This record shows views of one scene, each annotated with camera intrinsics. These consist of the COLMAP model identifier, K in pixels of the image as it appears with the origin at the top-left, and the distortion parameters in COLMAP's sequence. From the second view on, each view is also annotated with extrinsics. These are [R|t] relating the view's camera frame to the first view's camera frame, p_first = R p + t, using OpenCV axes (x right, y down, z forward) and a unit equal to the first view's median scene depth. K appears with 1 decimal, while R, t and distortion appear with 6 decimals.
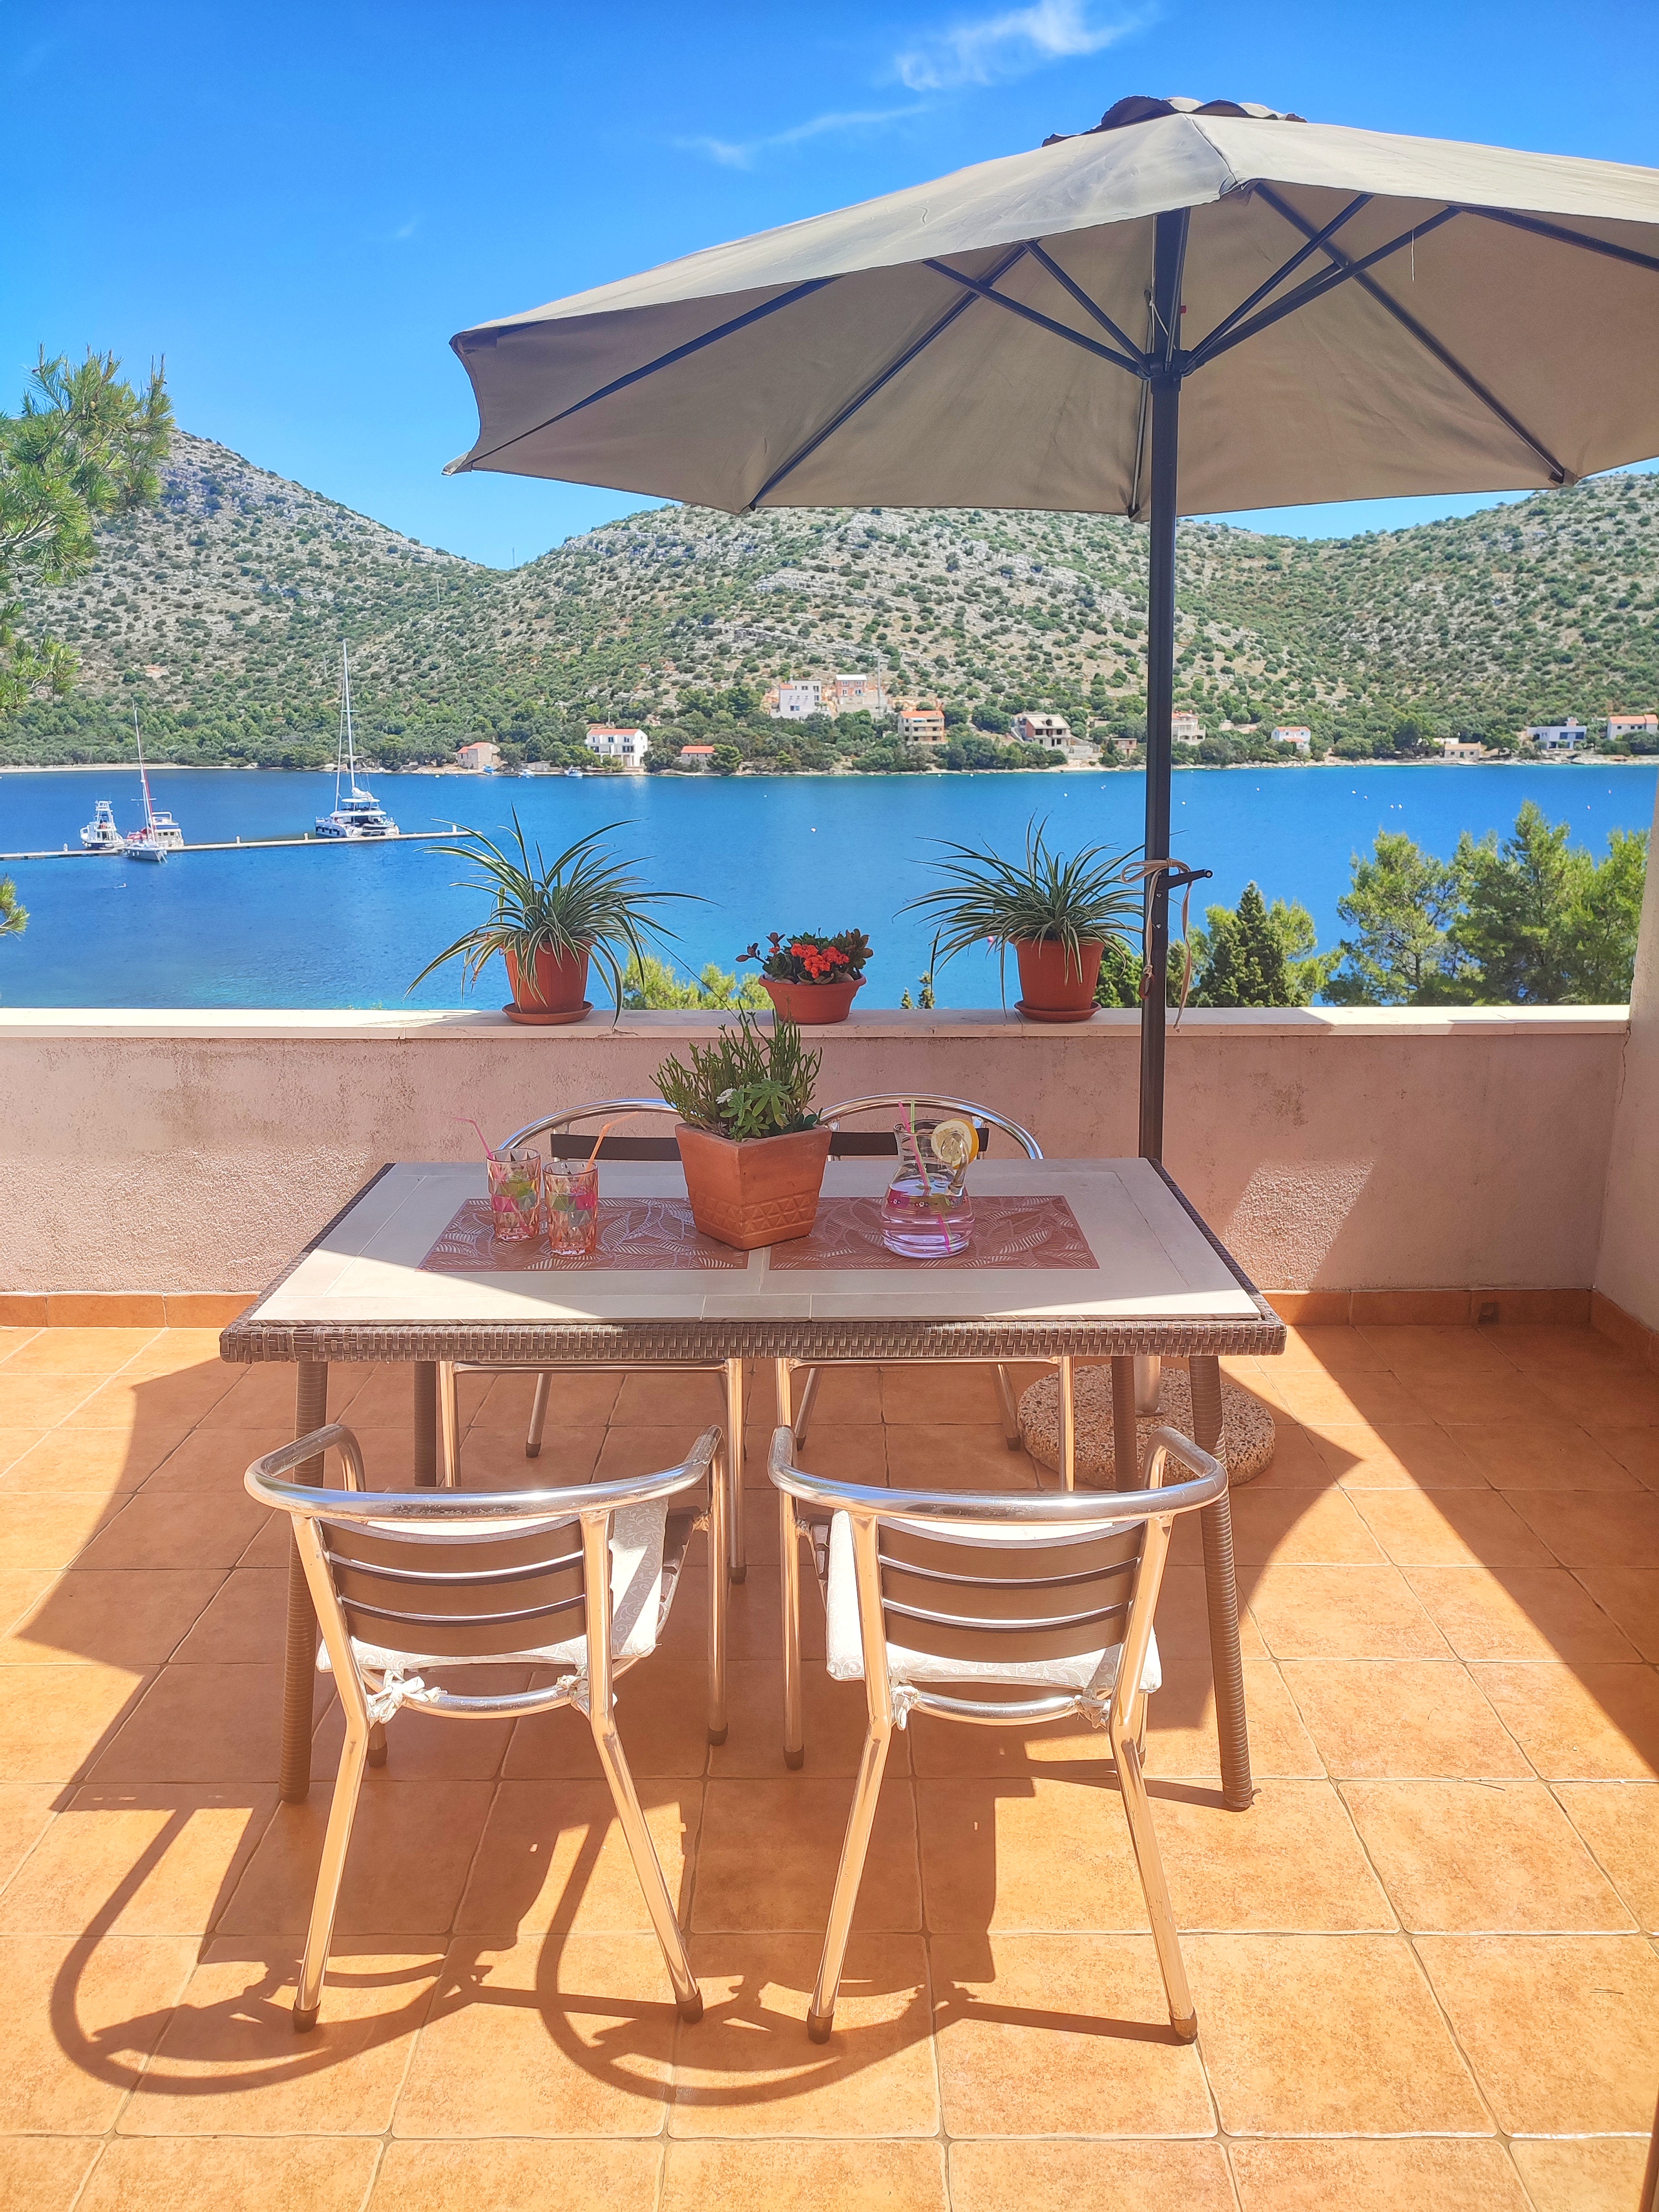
lens RADIAL K [[1597.1, 0, 834.5], [0, 1597.1, 1109.1], [0, 0, 1]] dist [0.020510, -0.015705]
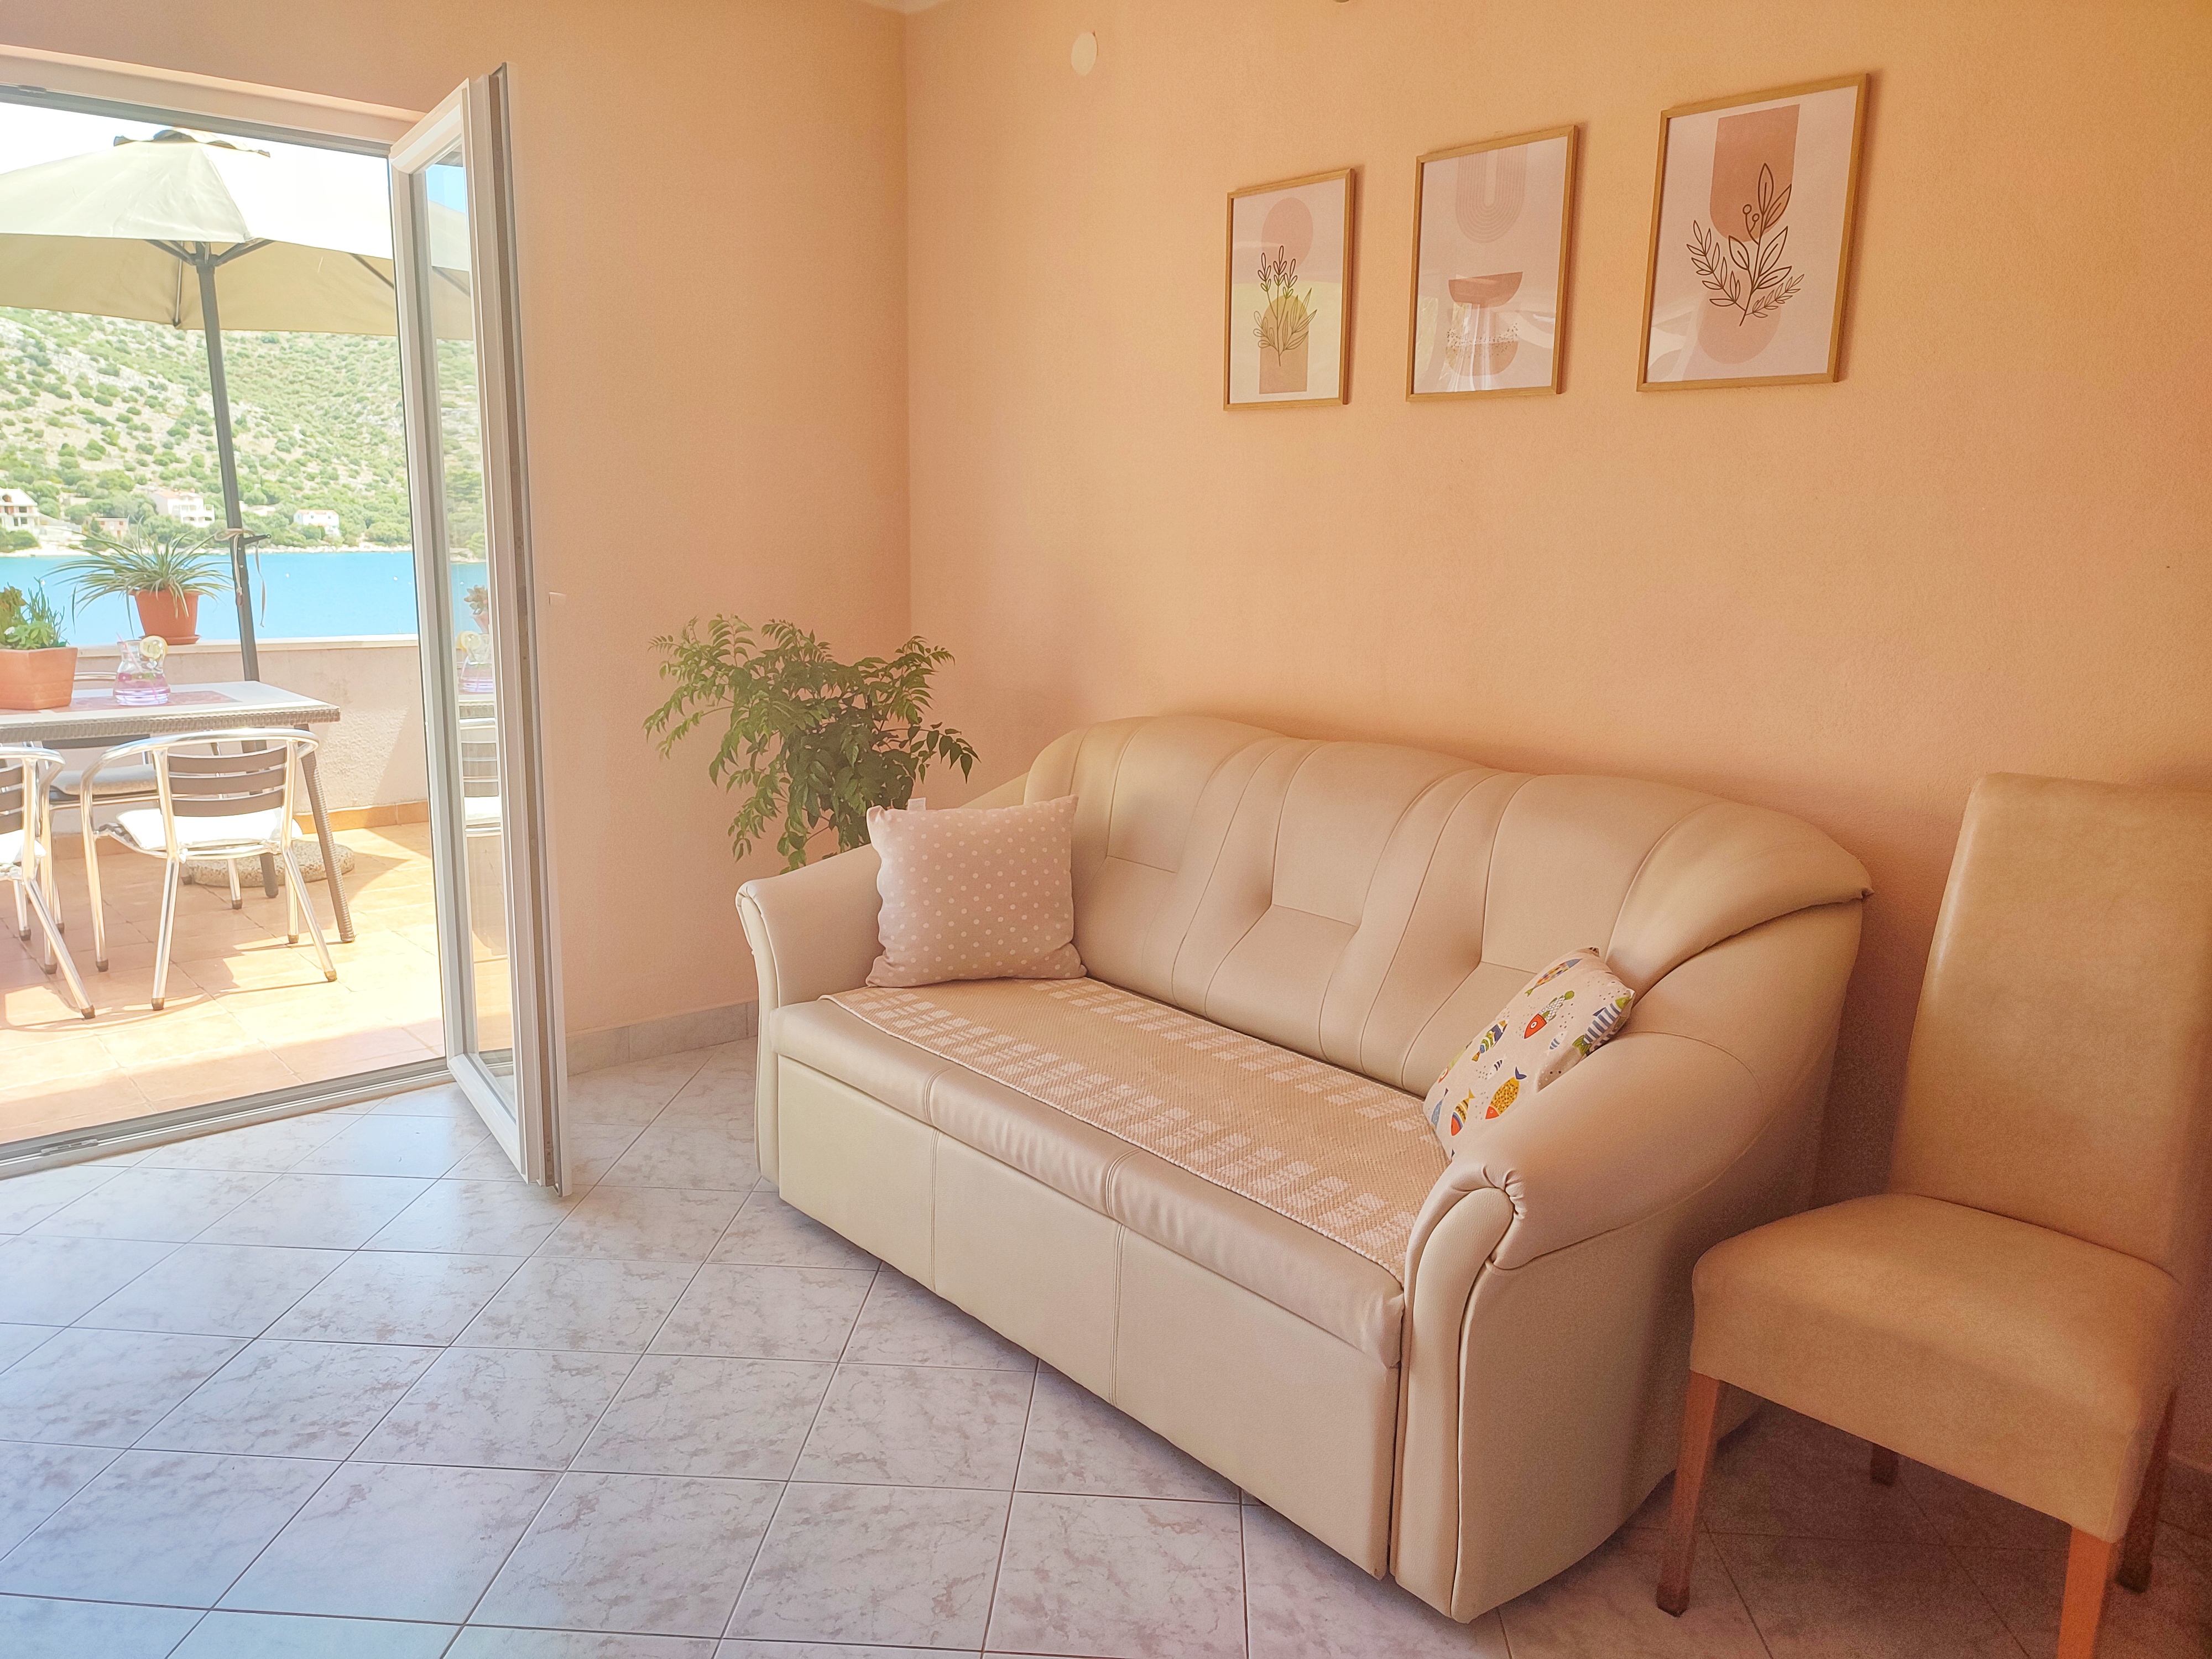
lens RADIAL K [[1597.1, 0, 1106.7], [0, 1597.1, 829.0], [0, 0, 1]] dist [0.020510, -0.015705]
pose [[0.750923, -0.110787, 0.651031, -0.363360], [0.136759, 0.990545, 0.010820, 0.387257], [-0.646074, 0.080910, 0.758974, -1.284347]]
